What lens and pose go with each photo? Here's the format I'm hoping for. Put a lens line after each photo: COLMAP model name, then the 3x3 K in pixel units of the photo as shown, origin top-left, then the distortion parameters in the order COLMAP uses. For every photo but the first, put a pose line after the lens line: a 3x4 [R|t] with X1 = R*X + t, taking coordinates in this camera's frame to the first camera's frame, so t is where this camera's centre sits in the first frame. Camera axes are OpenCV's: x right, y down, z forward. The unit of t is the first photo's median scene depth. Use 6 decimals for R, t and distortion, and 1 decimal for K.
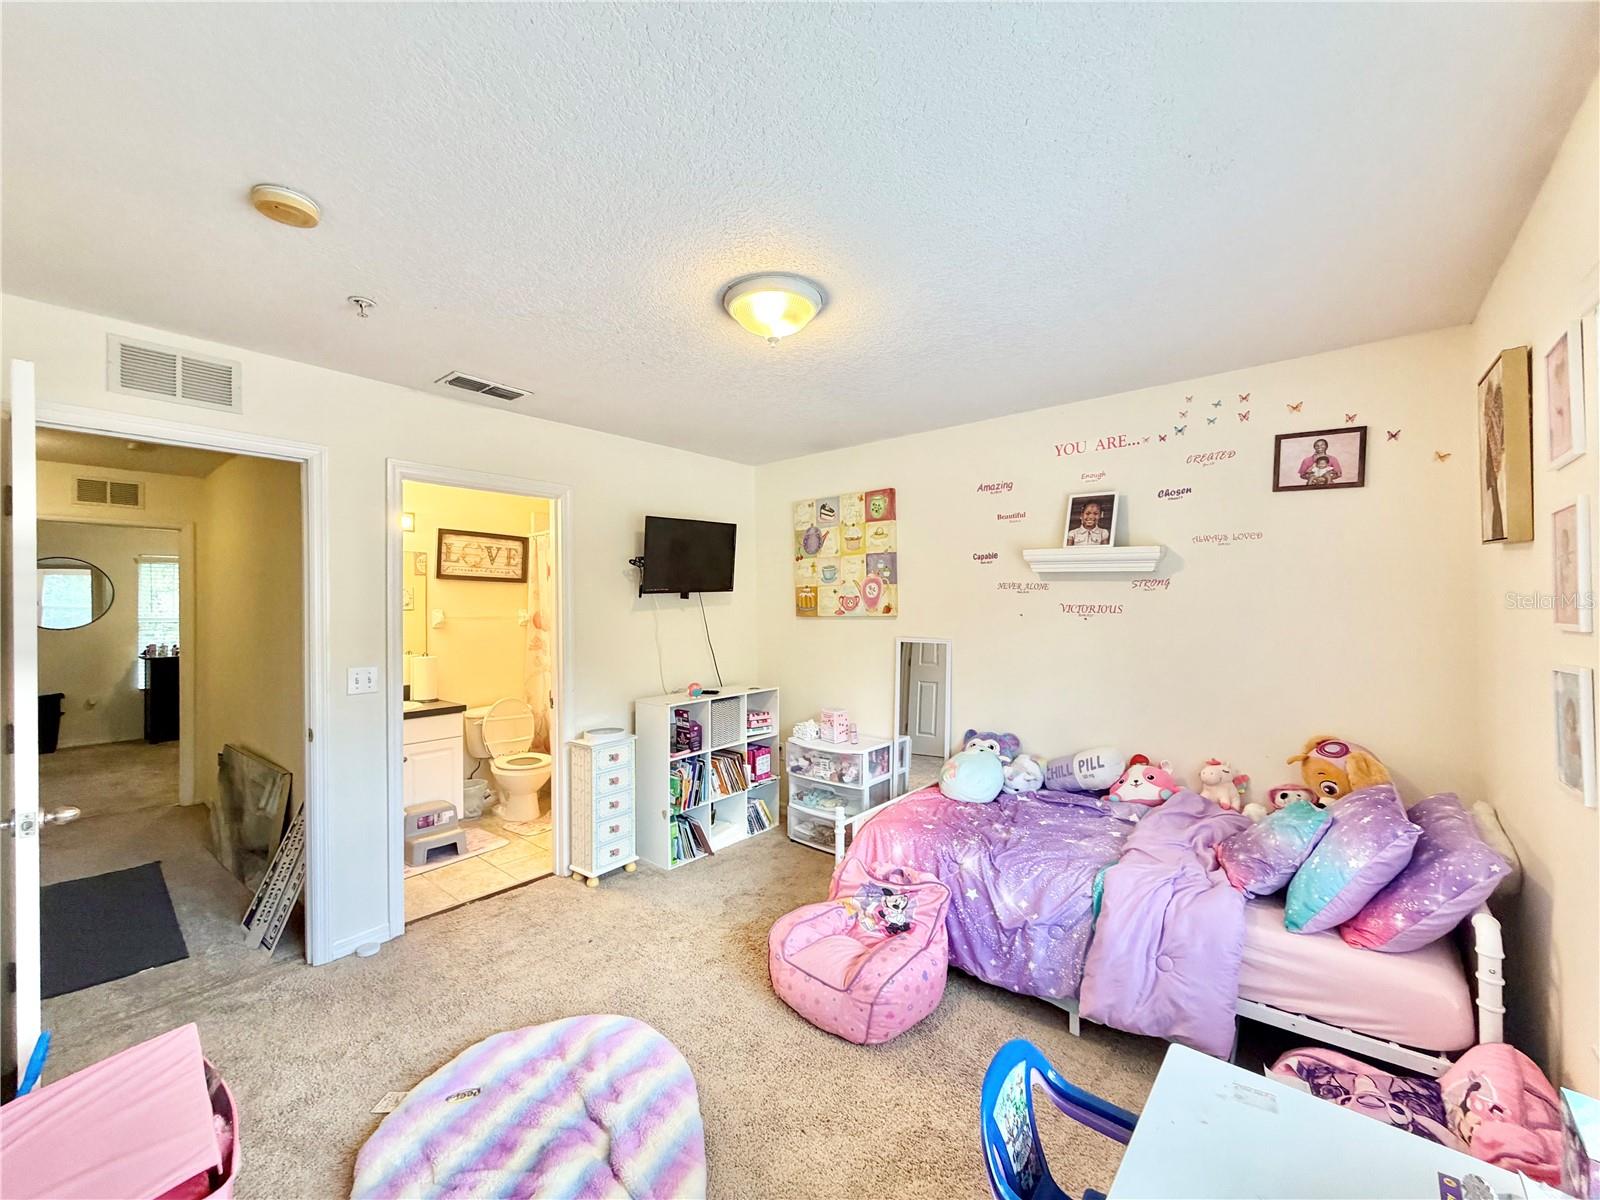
lens RADIAL K [[639.5, 0, 788.5], [0, 639.5, 600.7], [0, 0, 1]] dist [-0.001642, 0.000466]
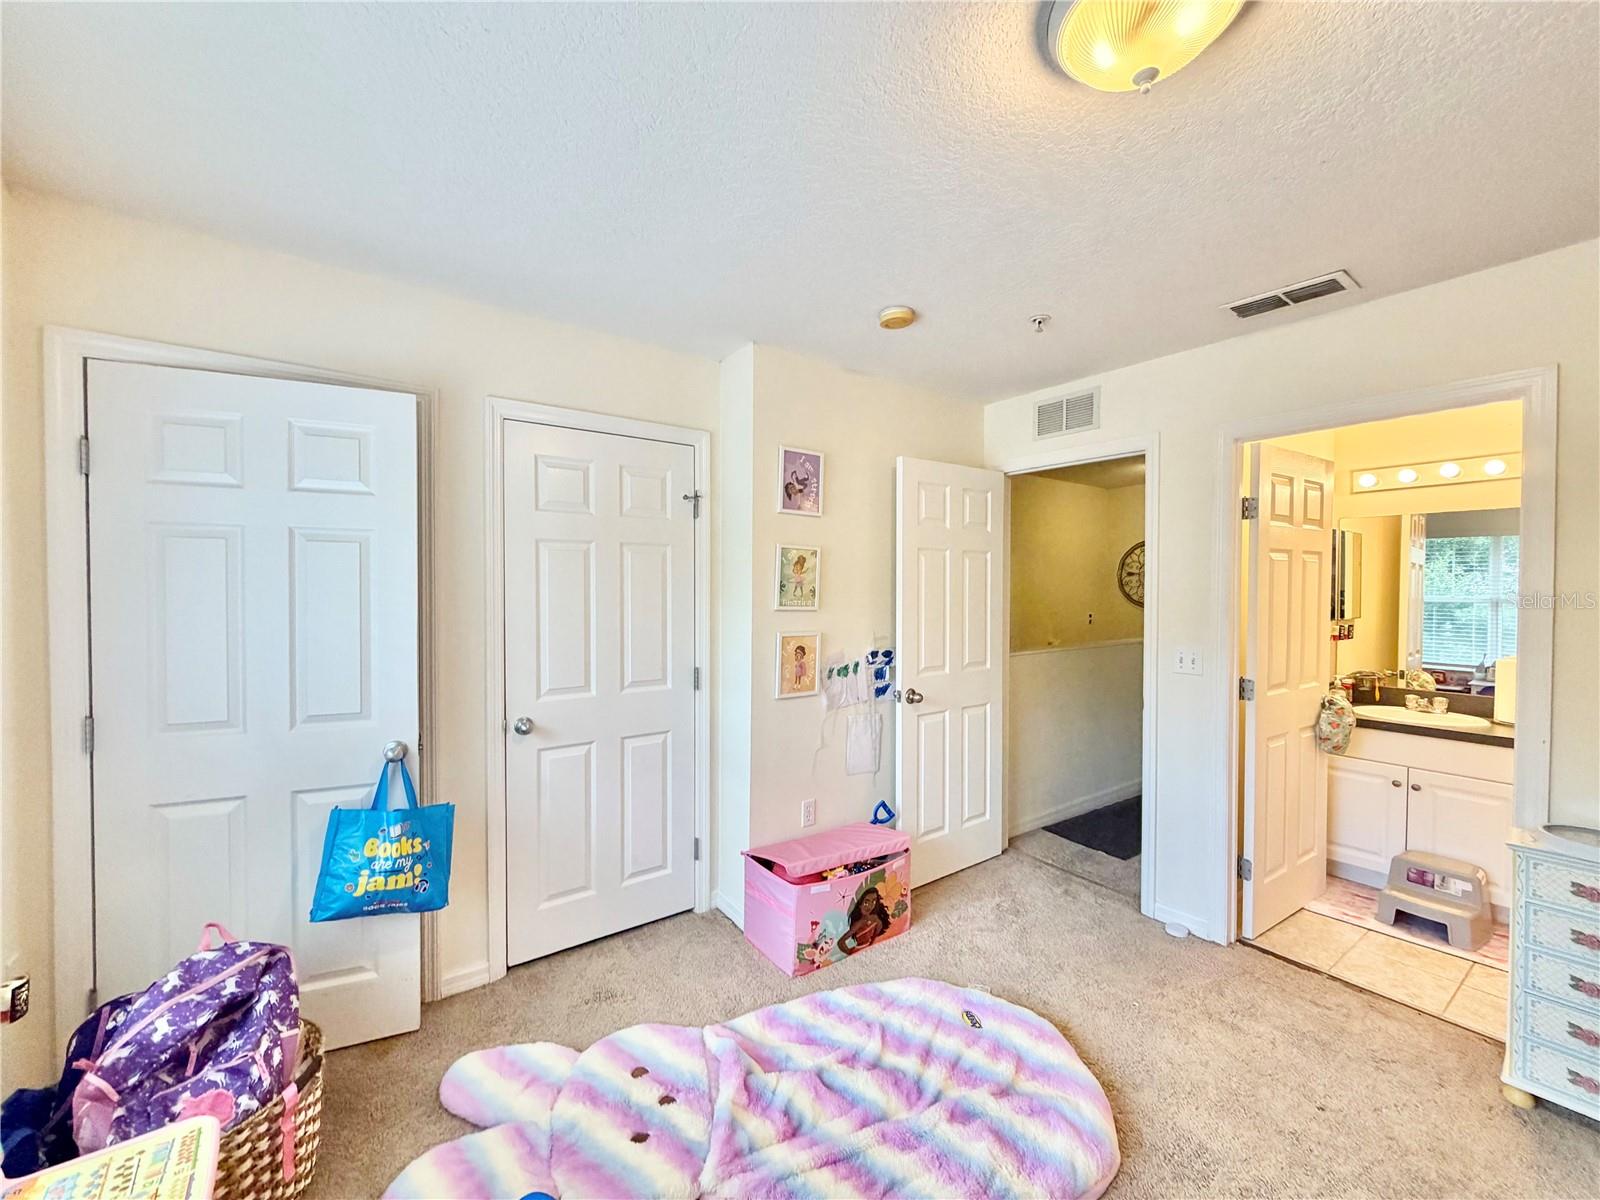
lens RADIAL K [[639.5, 0, 792.9], [0, 639.5, 593.7], [0, 0, 1]] dist [-0.001642, 0.000466]
pose [[-0.237903, 0.014812, -0.971176, 0.477786], [0.005251, 0.999889, 0.013964, 0.006437], [0.971275, -0.001777, -0.237954, 0.711656]]
